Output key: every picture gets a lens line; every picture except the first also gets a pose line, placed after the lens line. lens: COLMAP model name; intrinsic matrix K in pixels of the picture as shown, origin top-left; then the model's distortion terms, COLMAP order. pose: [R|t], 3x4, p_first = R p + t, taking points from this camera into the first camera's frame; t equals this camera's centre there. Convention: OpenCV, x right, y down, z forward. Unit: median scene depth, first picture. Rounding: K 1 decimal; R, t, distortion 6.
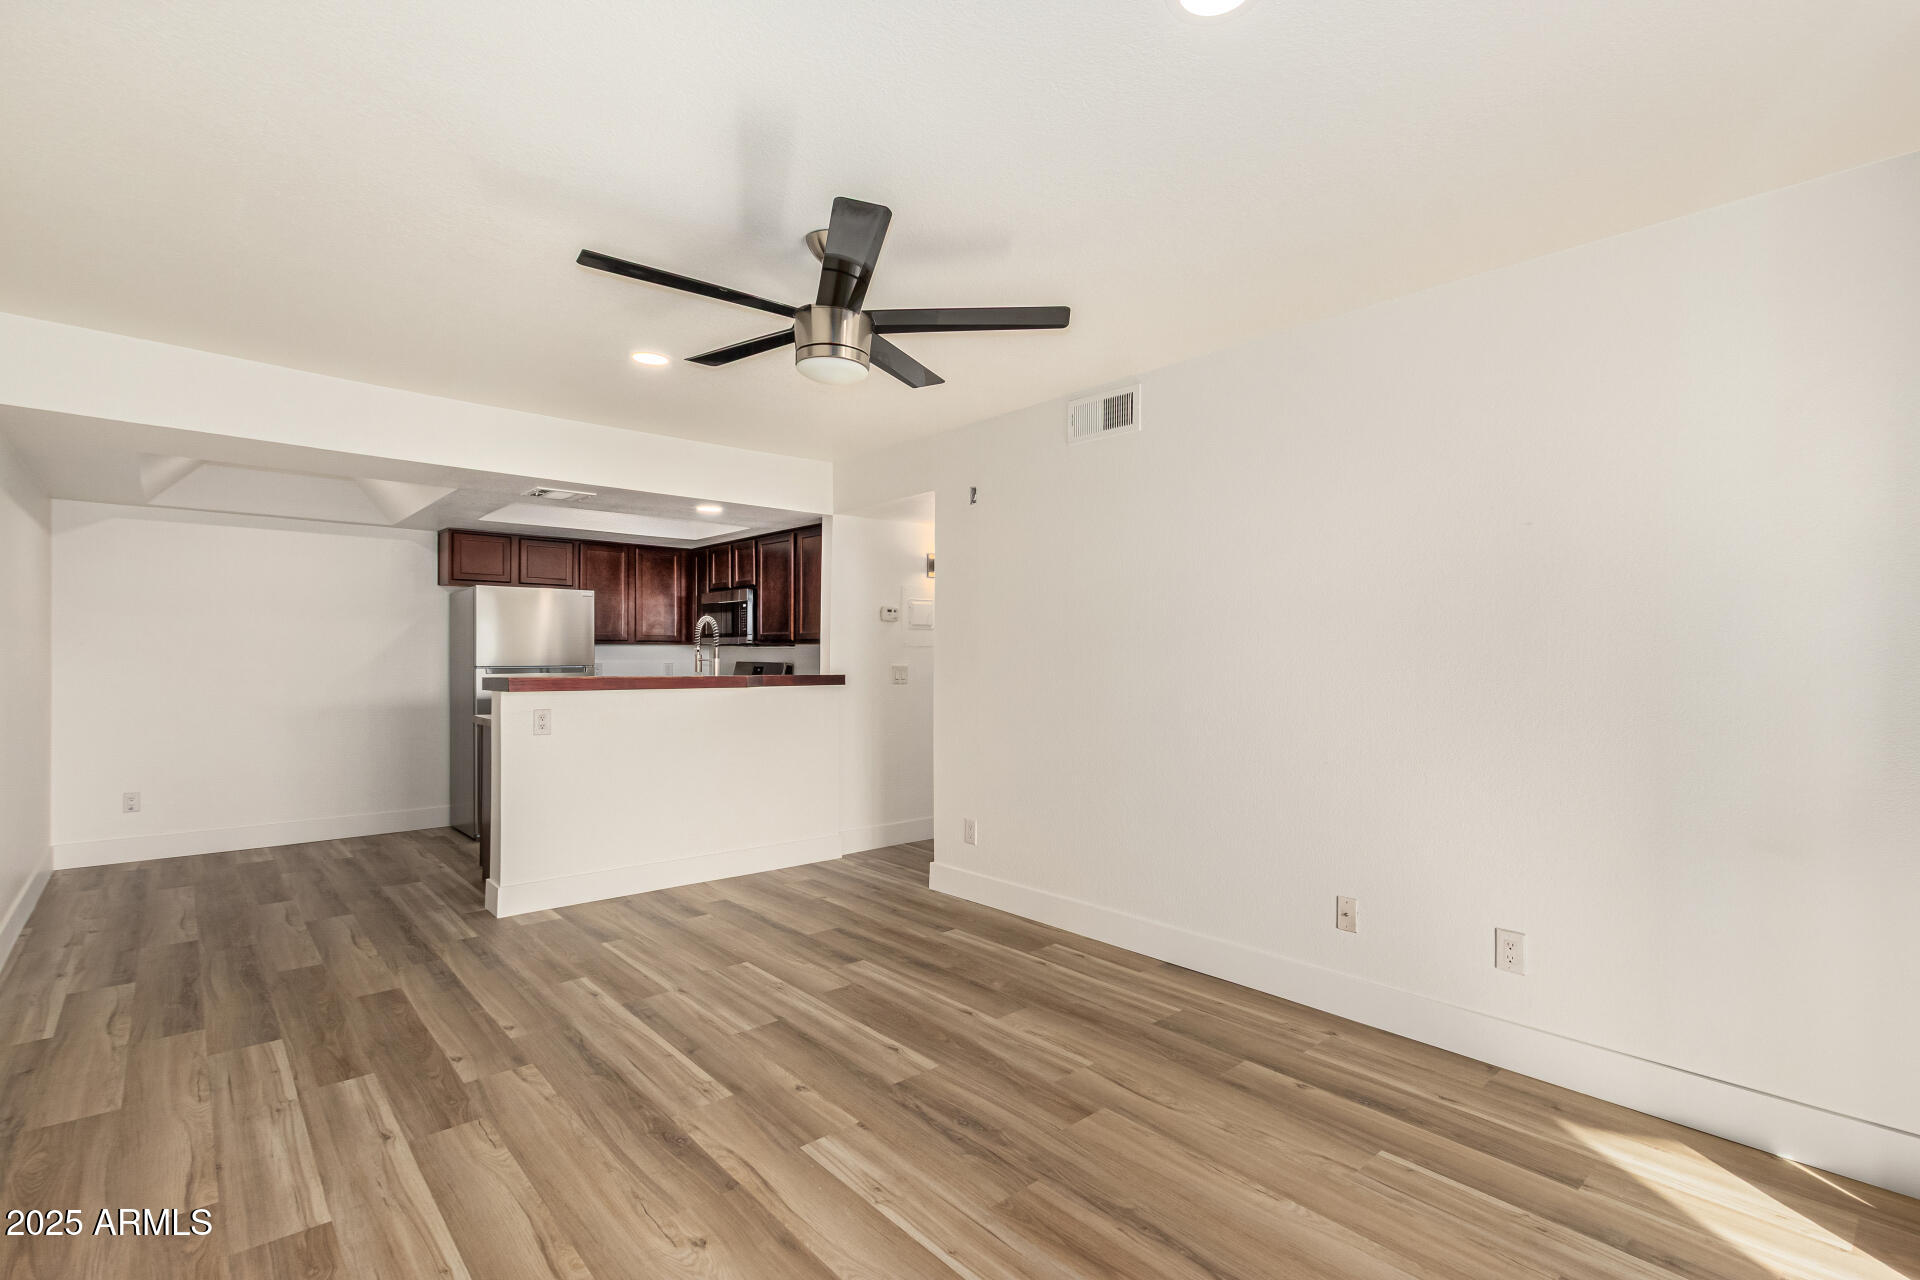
lens RADIAL K [[878.0, 0, 962.3], [0, 878.0, 642.8], [0, 0, 1]] dist [0.003351, -0.000446]
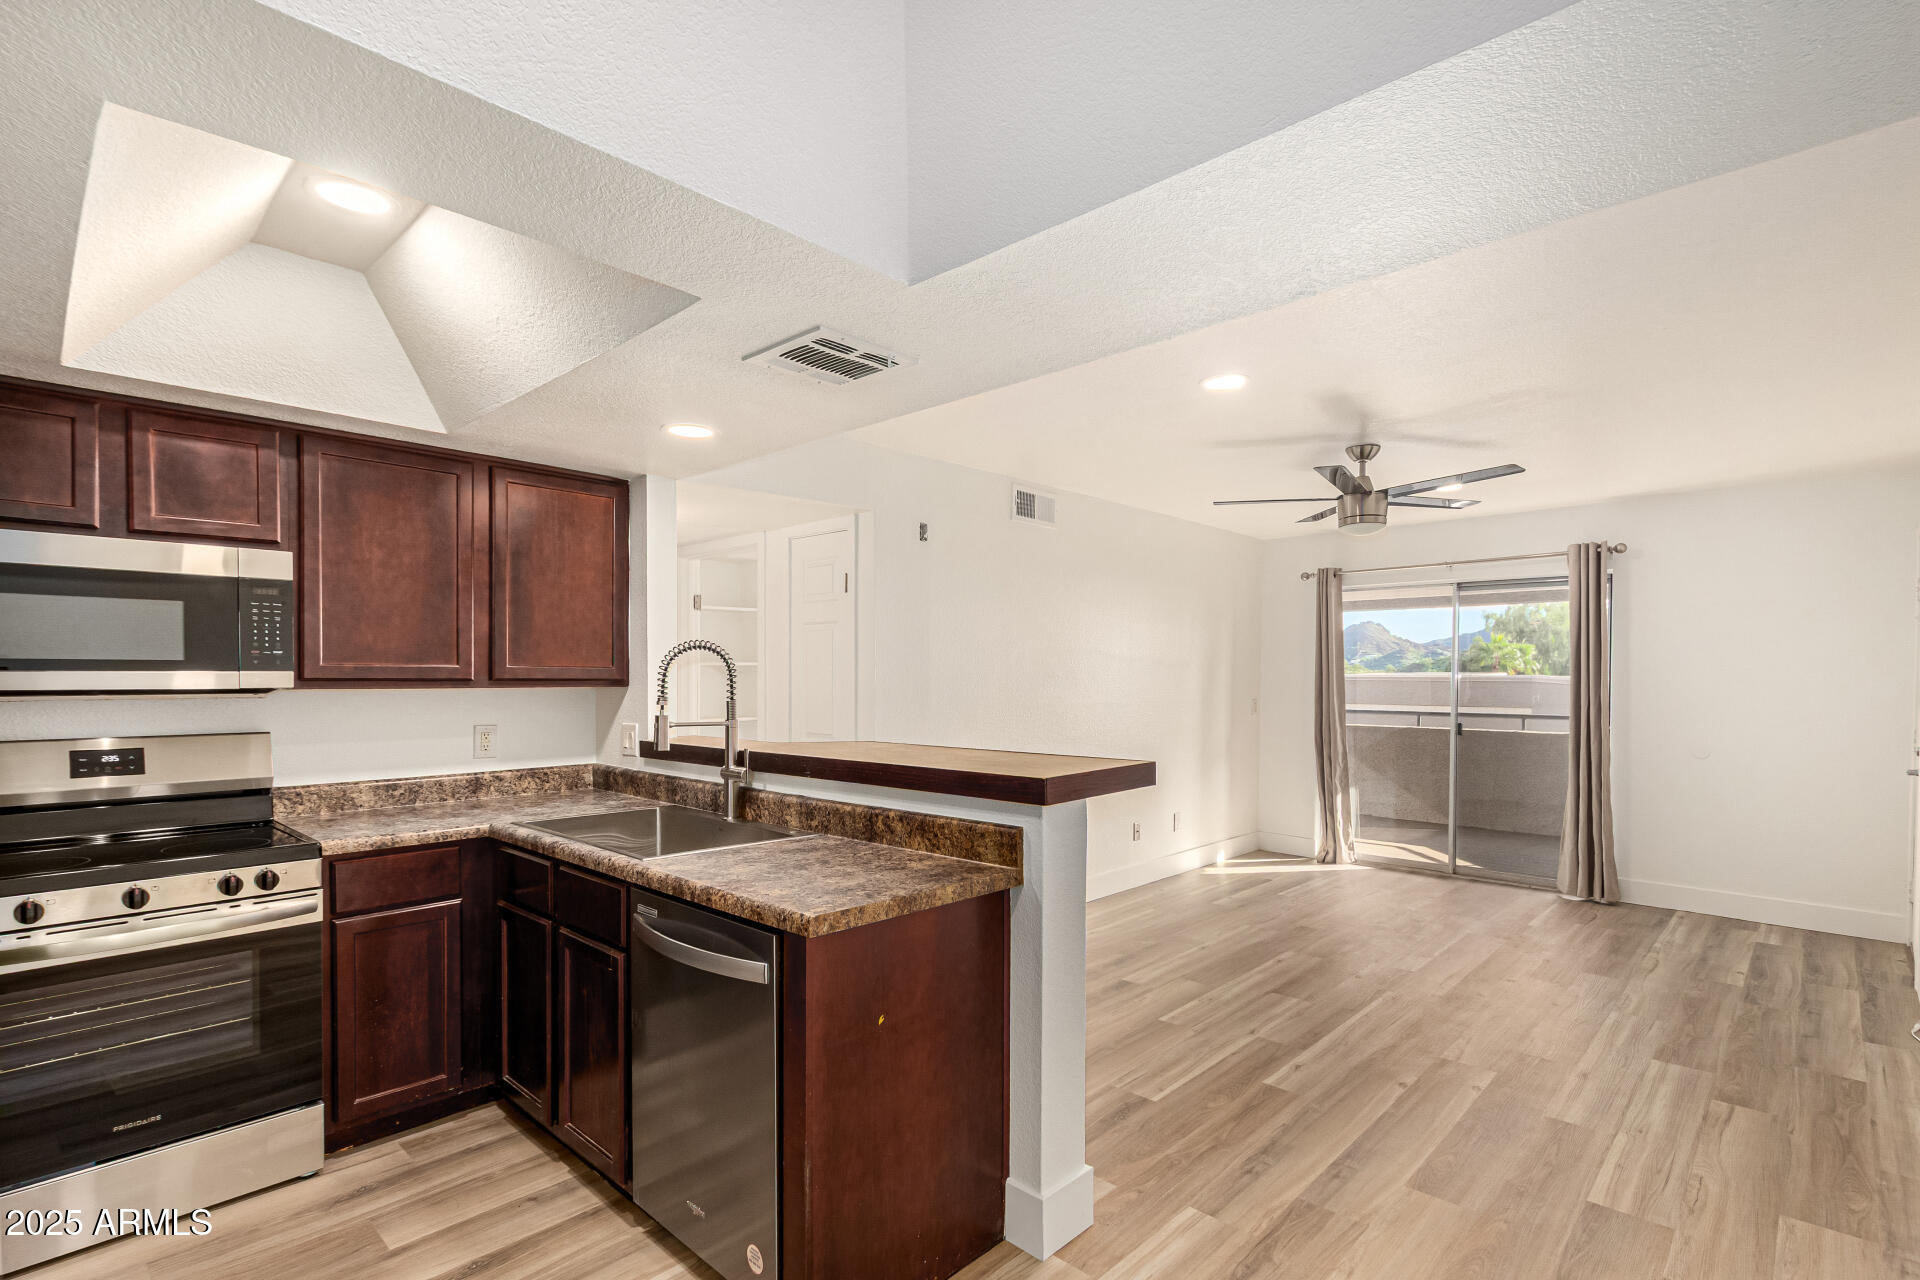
lens RADIAL K [[903.0, 0, 964.5], [0, 903.0, 679.2], [0, 0, 1]] dist [0.013459, -0.003420]
pose [[-0.081454, -0.012196, 0.996603, -1.509260], [-0.015780, 0.999816, 0.010946, -0.030470], [-0.996552, -0.014834, -0.081631, 1.596625]]
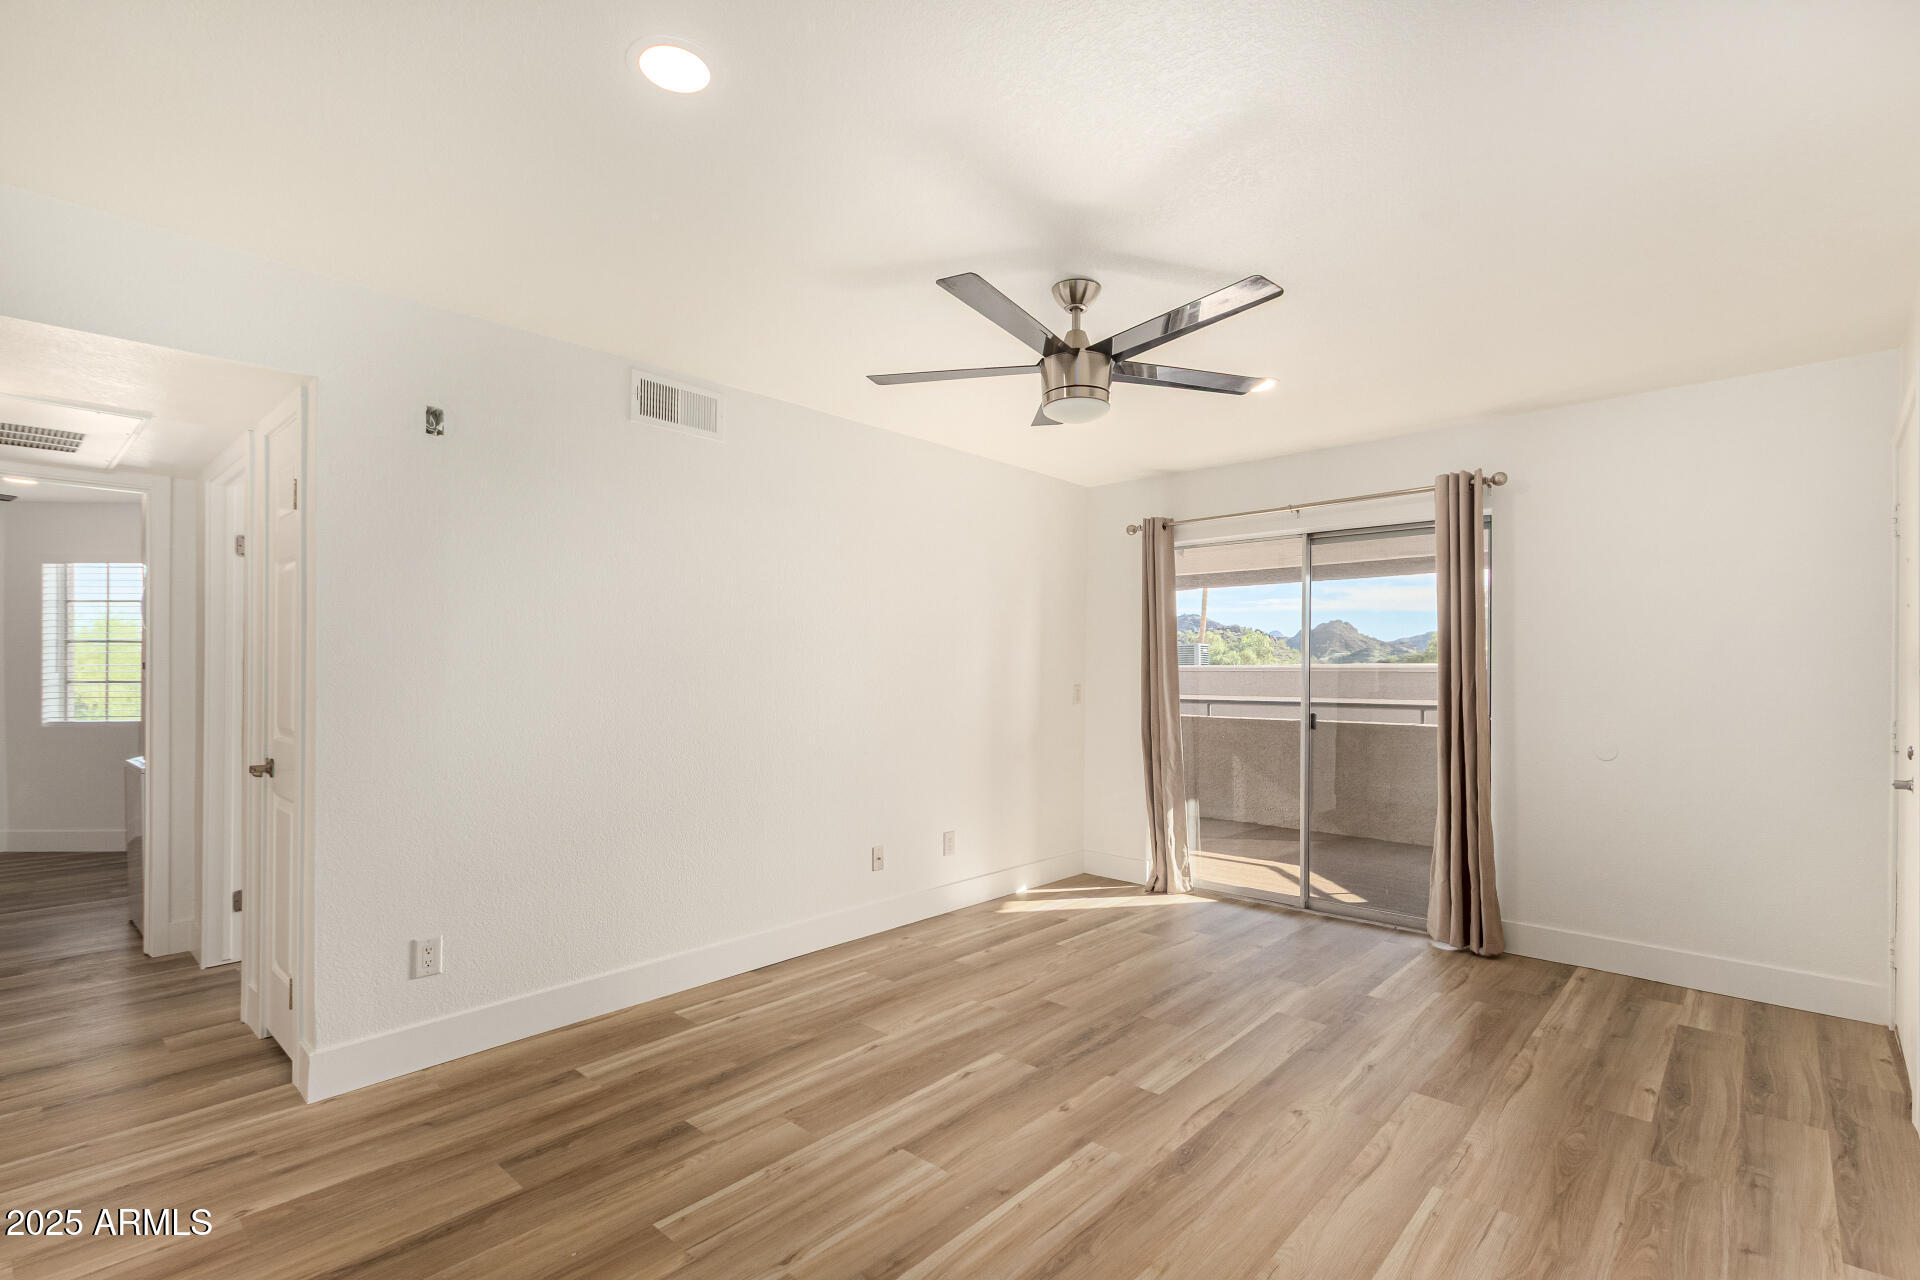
lens RADIAL K [[903.0, 0, 956.5], [0, 903.0, 659.2], [0, 0, 1]] dist [0.013459, -0.003420]
pose [[-0.110518, 0.007129, 0.993849, -1.045545], [-0.015901, 0.999834, -0.008940, 0.003239], [-0.993747, -0.016791, -0.110386, 1.080723]]
